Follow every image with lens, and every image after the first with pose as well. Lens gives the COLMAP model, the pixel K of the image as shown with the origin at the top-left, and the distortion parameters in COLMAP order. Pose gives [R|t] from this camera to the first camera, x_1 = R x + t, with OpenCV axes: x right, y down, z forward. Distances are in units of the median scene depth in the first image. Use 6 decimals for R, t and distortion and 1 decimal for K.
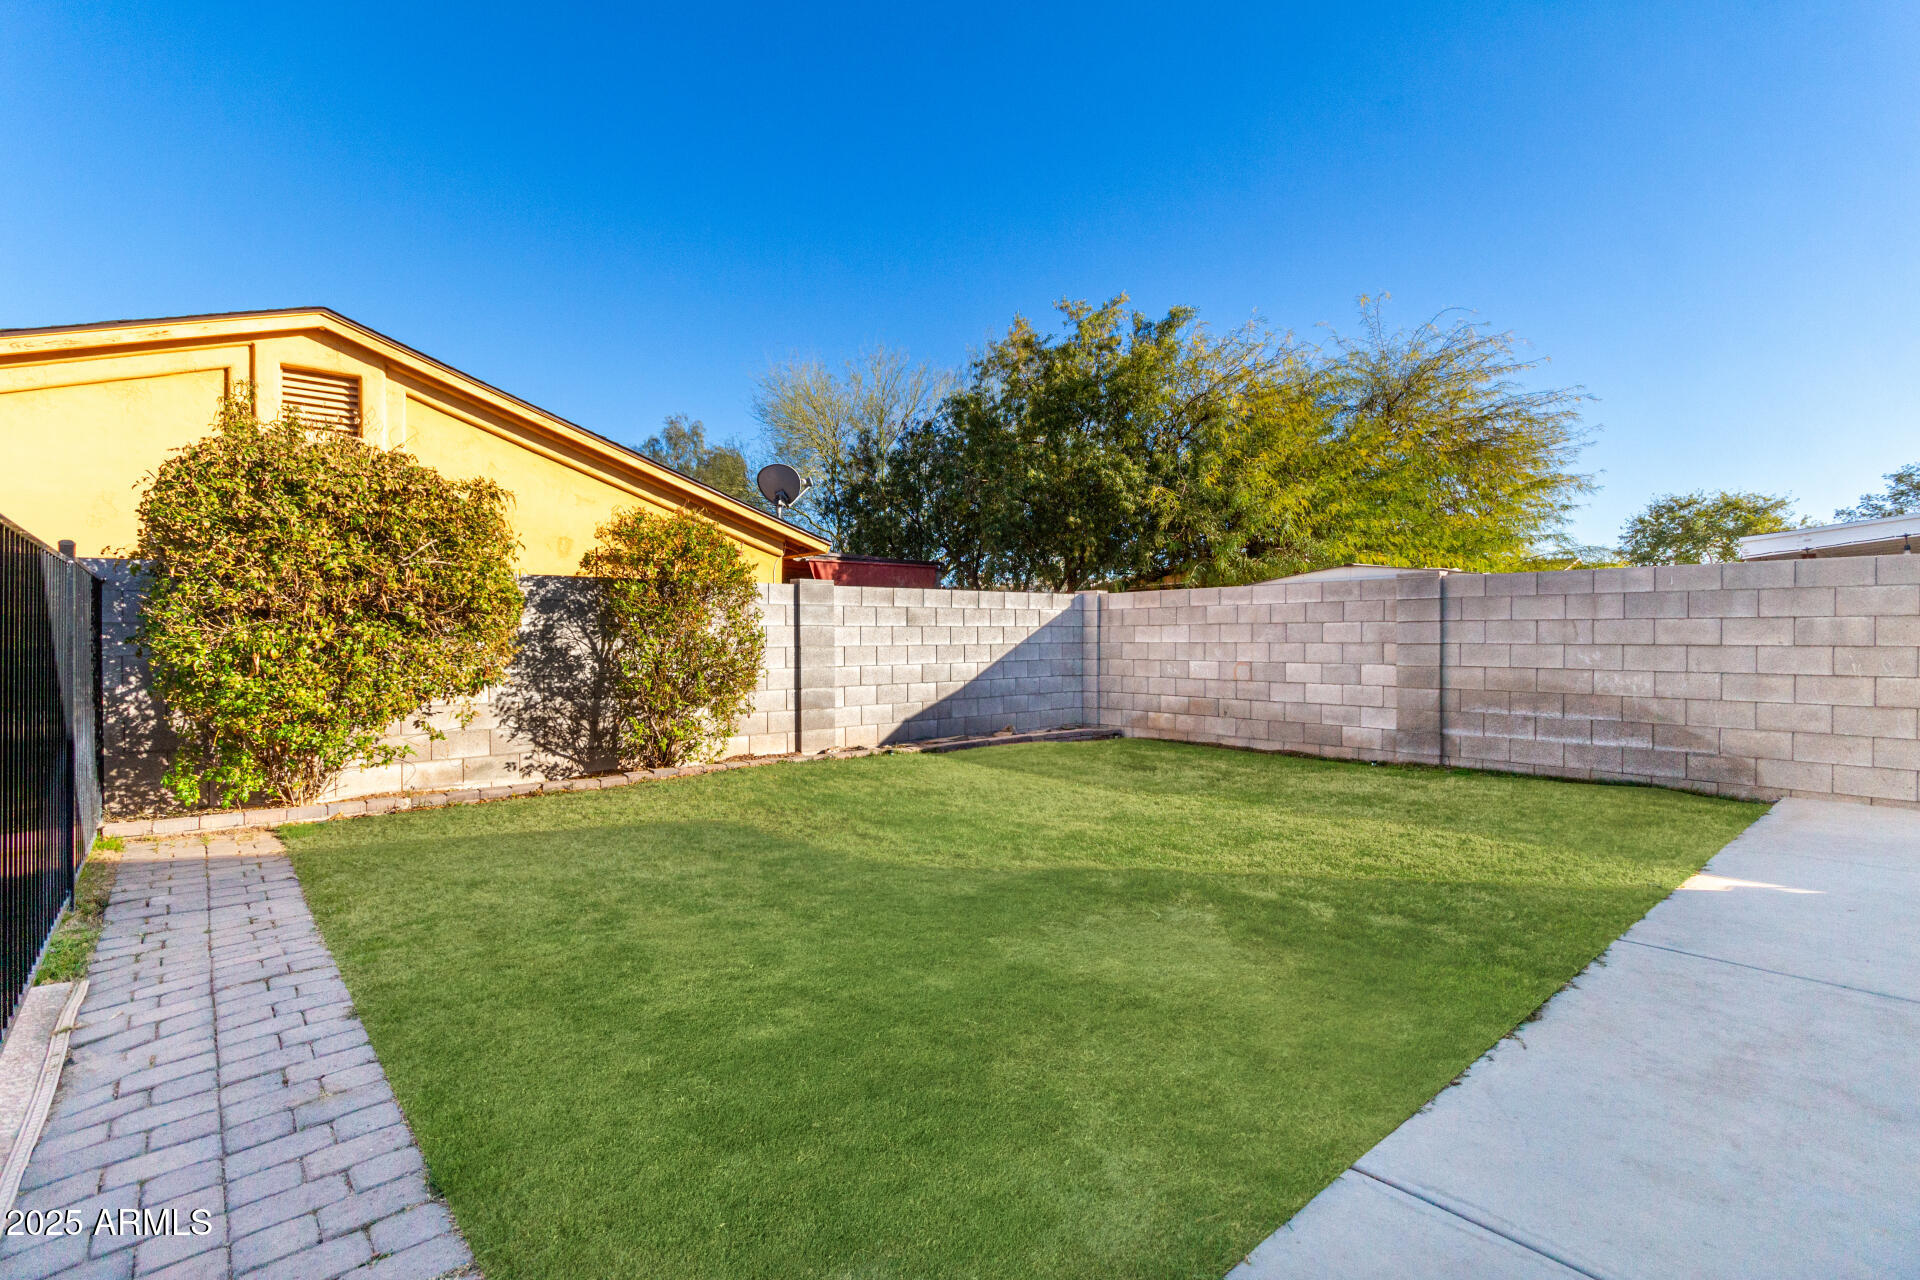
lens RADIAL K [[906.0, 0, 963.9], [0, 906.0, 644.7], [0, 0, 1]] dist [0.002161, 0.000113]
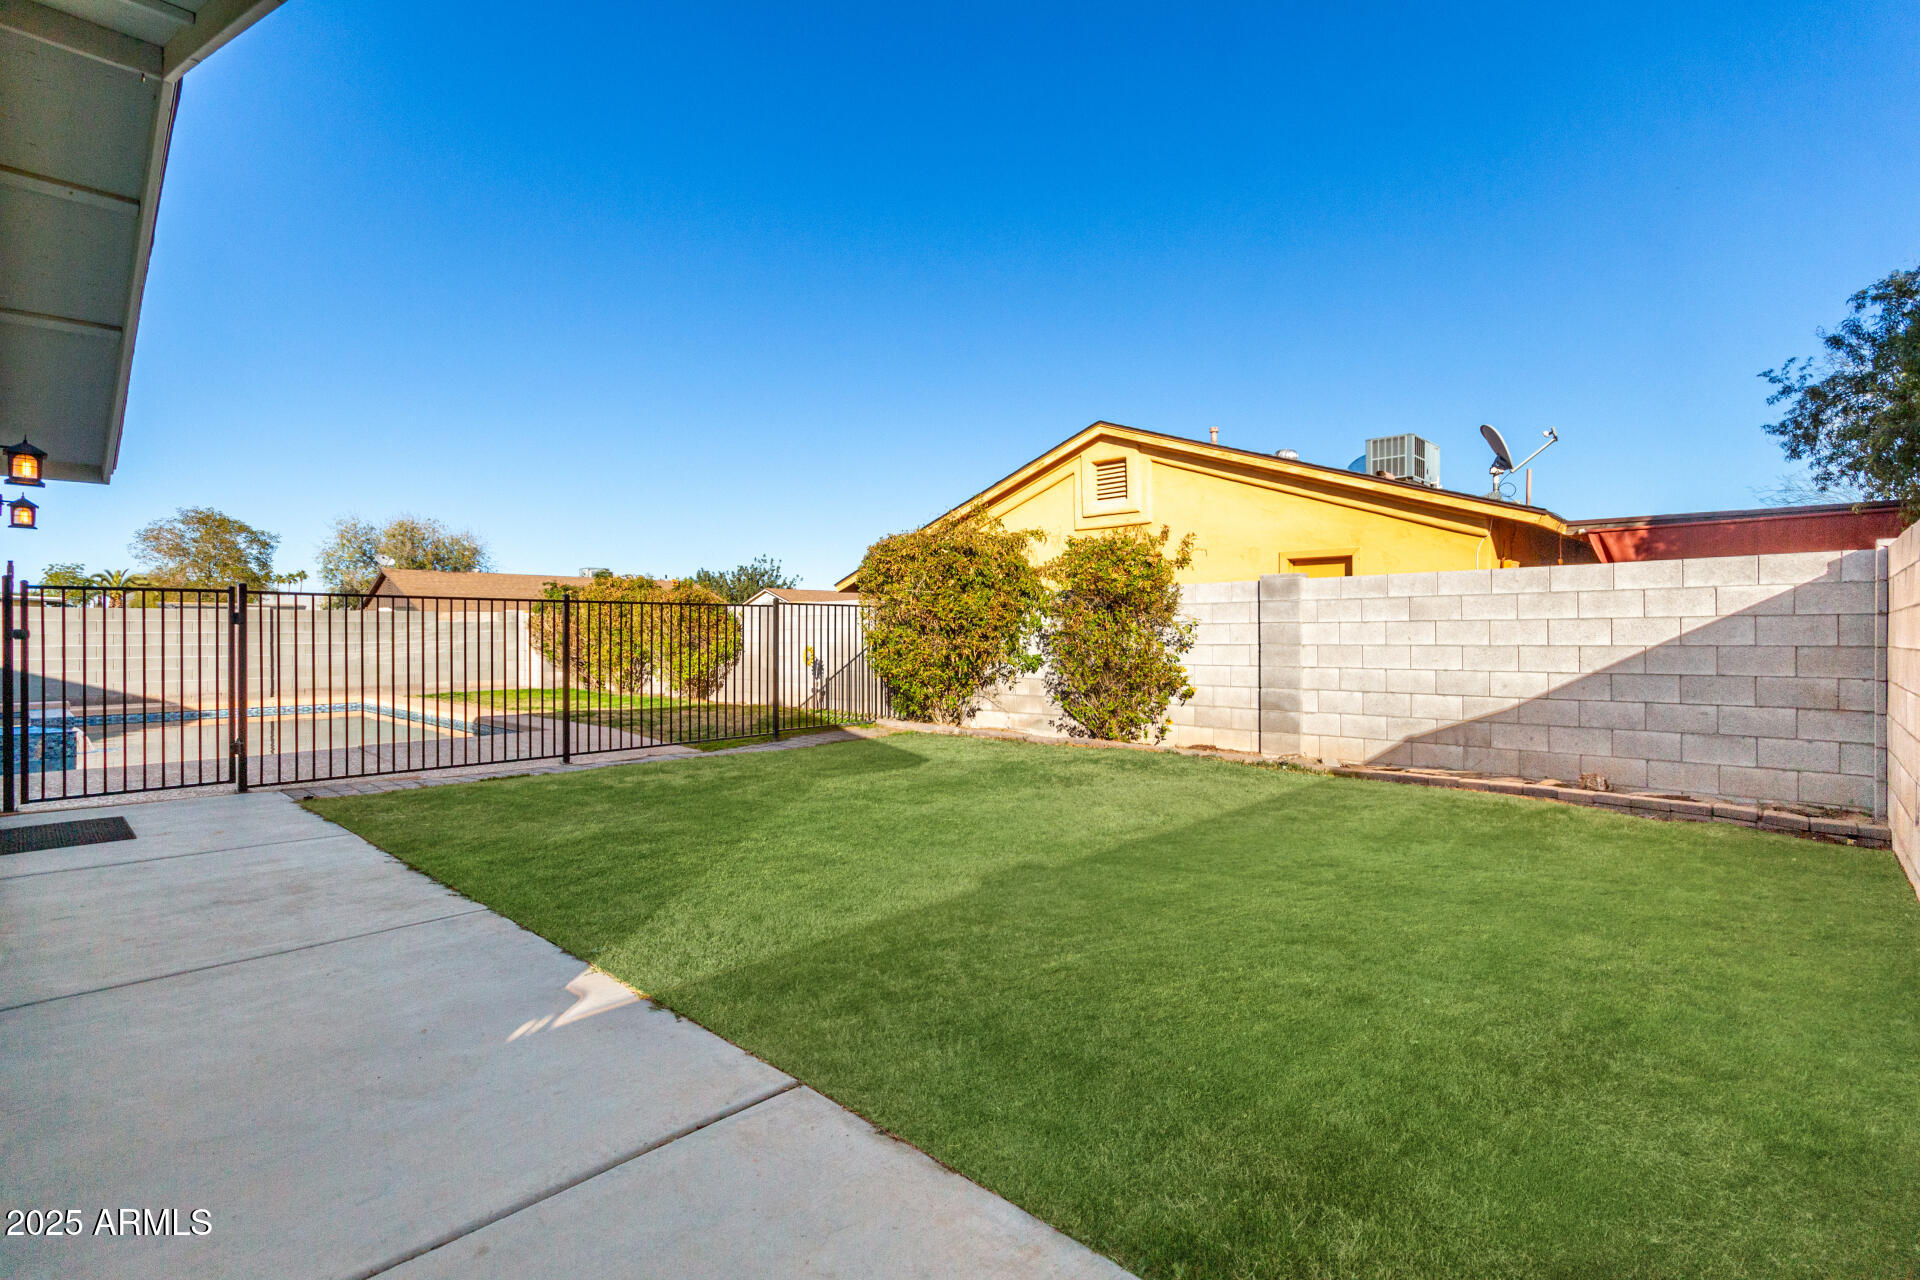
lens RADIAL K [[906.0, 0, 965.2], [0, 906.0, 633.3], [0, 0, 1]] dist [0.002161, 0.000113]
pose [[0.085540, 0.002361, -0.996332, 0.757908], [-0.005118, 0.999985, 0.001931, -0.009974], [0.996322, 0.004934, 0.085551, 0.595566]]
